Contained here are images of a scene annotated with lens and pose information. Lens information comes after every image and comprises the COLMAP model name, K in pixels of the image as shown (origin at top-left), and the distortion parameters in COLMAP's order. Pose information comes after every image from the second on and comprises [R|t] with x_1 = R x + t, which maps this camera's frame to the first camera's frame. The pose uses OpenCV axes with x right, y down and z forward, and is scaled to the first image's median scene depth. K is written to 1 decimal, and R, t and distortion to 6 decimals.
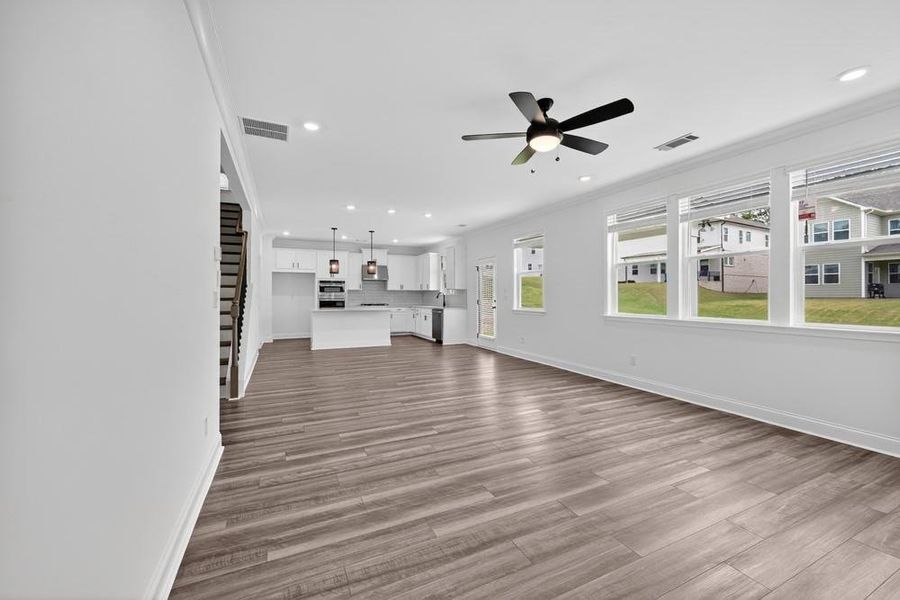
lens RADIAL K [[369.2, 0, 454.9], [0, 369.2, 292.1], [0, 0, 1]] dist [0.002166, 0.000229]
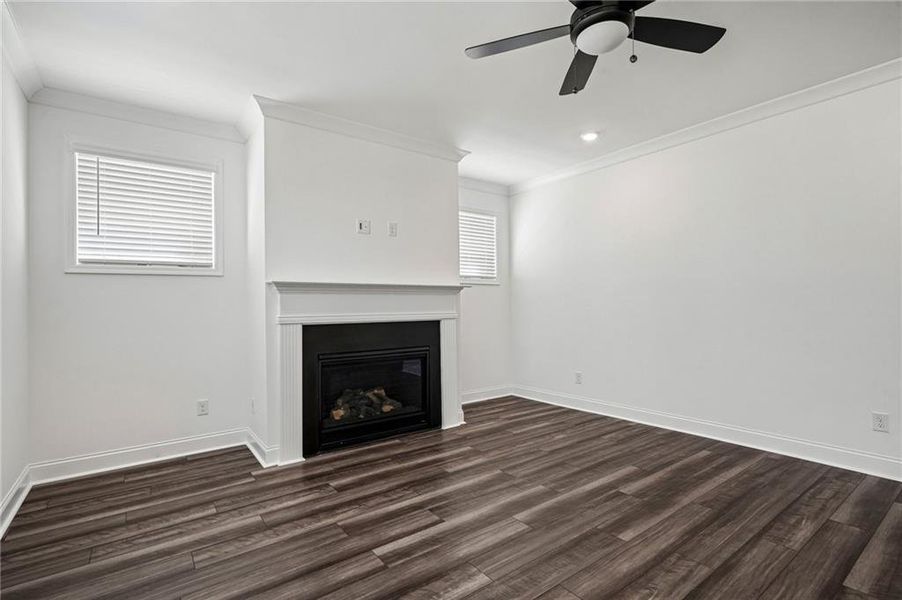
lens RADIAL K [[430.3, 0, 451.0], [0, 430.3, 300.0], [0, 0, 1]] dist [0.001355, 0.000004]
pose [[-0.980844, 0.010977, -0.194485, 0.420231], [0.014426, 0.999763, -0.016325, 0.012852], [0.194260, -0.018818, -0.980770, 1.102038]]
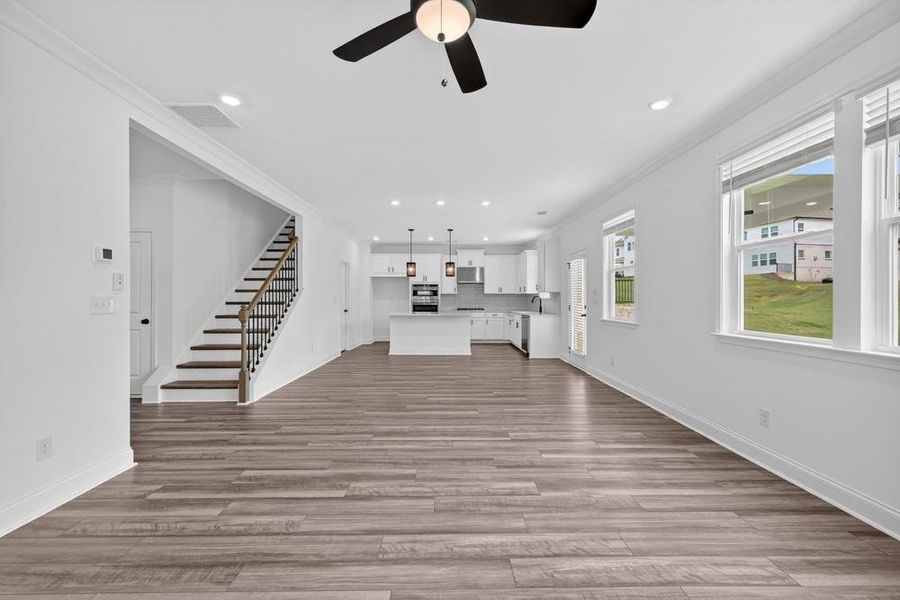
lens RADIAL K [[366.4, 0, 450.0], [0, 366.4, 300.0], [0, 0, 1]] dist [0.000676, -0.000068]
pose [[0.905339, 0.001514, -0.424687, 0.328363], [0.003507, 0.999933, 0.011042, 0.000861], [0.424676, -0.011487, 0.905273, 0.348376]]
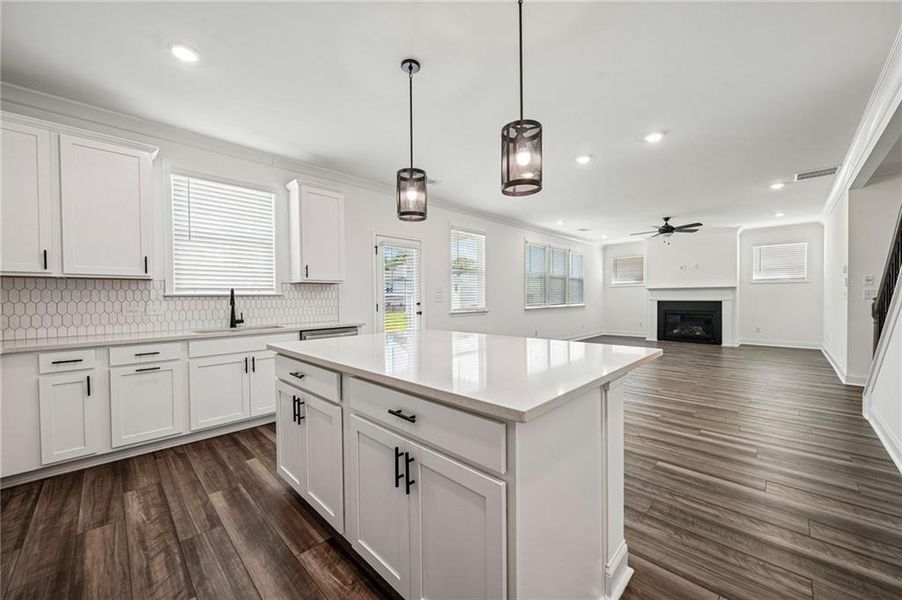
lens RADIAL K [[343.0, 0, 451.0], [0, 343.0, 300.0], [0, 0, 1]] dist [-0.001555, -0.000227]
pose [[-0.343250, -0.007697, 0.939213, -1.001522], [0.002815, 0.999953, 0.009224, 0.014514], [-0.939240, 0.005810, -0.343212, 2.184250]]
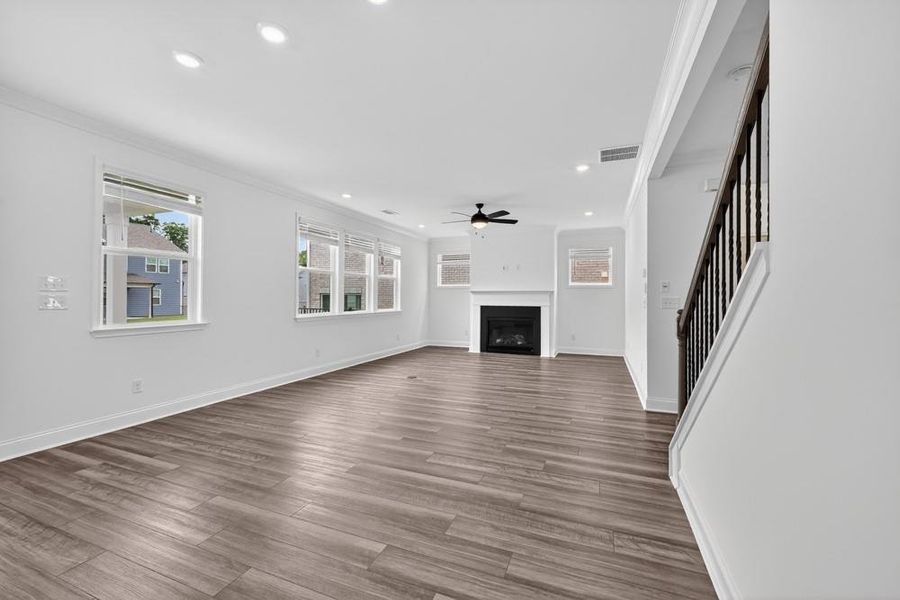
lens RADIAL K [[369.2, 0, 454.9], [0, 369.2, 292.1], [0, 0, 1]] dist [0.002166, 0.000229]
pose [[-0.680438, 0.005815, 0.732782, -0.795910], [-0.009564, 0.999813, -0.016816, 0.003605], [-0.732743, -0.018451, -0.680255, 1.697314]]
